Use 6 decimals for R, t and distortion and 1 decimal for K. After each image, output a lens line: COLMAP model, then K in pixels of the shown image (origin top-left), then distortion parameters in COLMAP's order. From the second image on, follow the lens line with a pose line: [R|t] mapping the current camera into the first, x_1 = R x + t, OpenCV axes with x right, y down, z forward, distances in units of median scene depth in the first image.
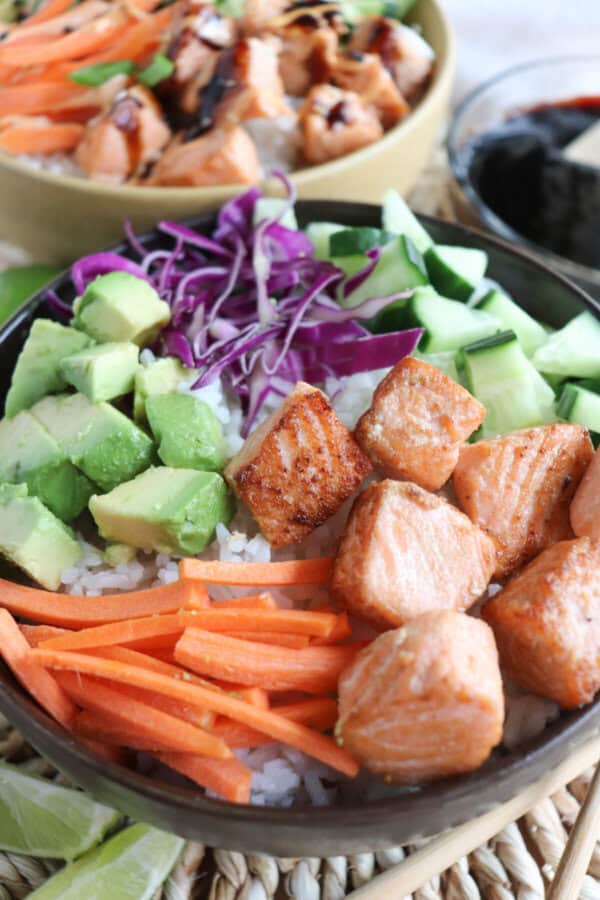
lens RADIAL K [[1030.6, 0, 298.6], [0, 1030.6, 473.3], [0, 0, 1]] dist [-0.062161, 0.000000]
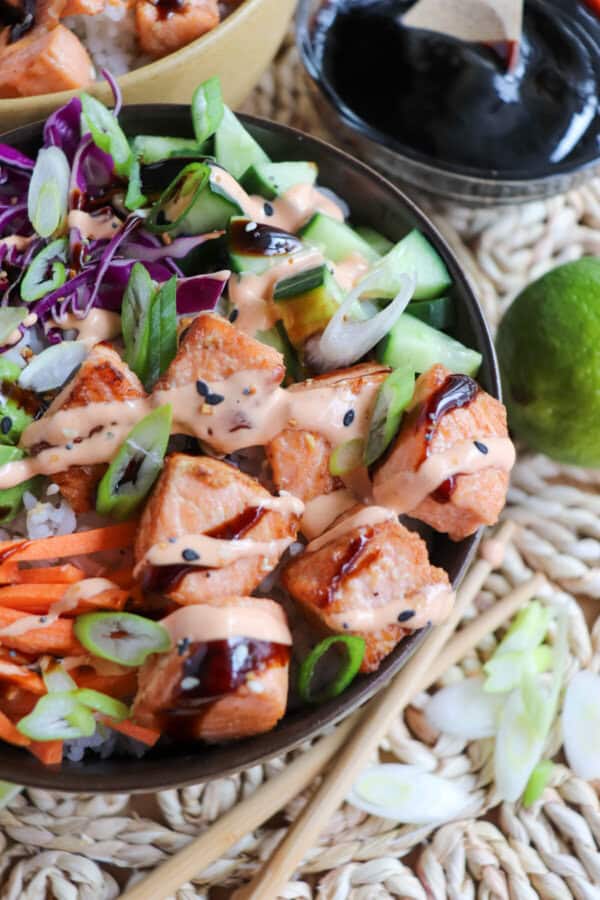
lens RADIAL K [[876.9, 0, 291.7], [0, 876.9, 462.0], [0, 0, 1]] dist [-0.112199, 0.000000]
pose [[0.999341, -0.035872, -0.005509, 0.162238], [0.036048, 0.963489, 0.265309, -0.167638], [-0.004209, -0.265333, 0.964148, 0.153816]]
